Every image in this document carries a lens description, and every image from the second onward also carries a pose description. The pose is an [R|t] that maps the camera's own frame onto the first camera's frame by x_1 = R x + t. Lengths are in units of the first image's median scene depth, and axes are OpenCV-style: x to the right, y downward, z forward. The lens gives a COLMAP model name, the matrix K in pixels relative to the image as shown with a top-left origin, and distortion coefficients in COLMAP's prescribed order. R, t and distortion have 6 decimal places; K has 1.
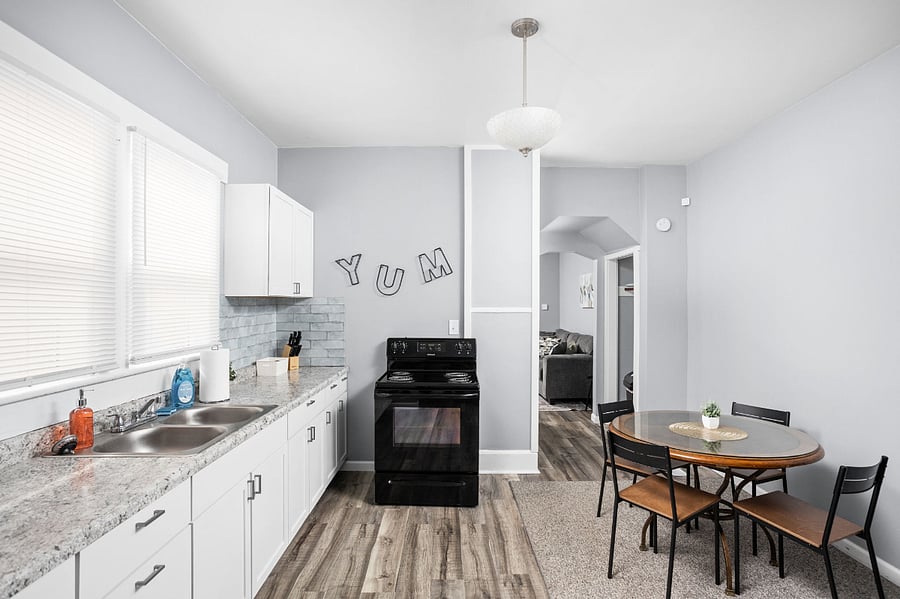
lens RADIAL K [[435.6, 0, 446.9], [0, 435.6, 303.3], [0, 0, 1]] dist [-0.022223, 0.001239]
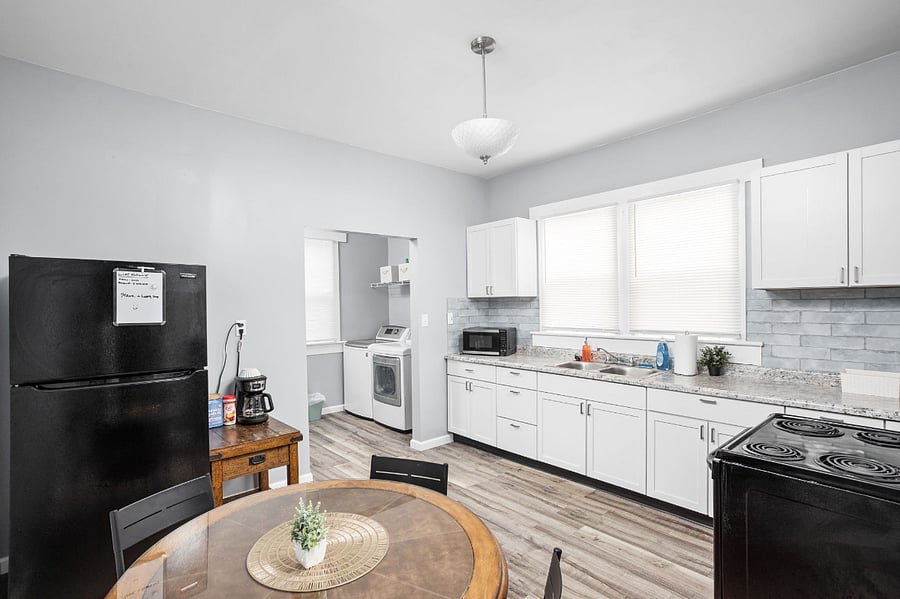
lens RADIAL K [[435.6, 0, 446.9], [0, 435.6, 303.3], [0, 0, 1]] dist [-0.022223, 0.001239]
pose [[-0.751508, 0.016416, -0.659520, 0.933589], [0.020508, 0.999789, 0.001517, -0.001097], [0.659405, -0.012385, -0.751685, 1.677737]]
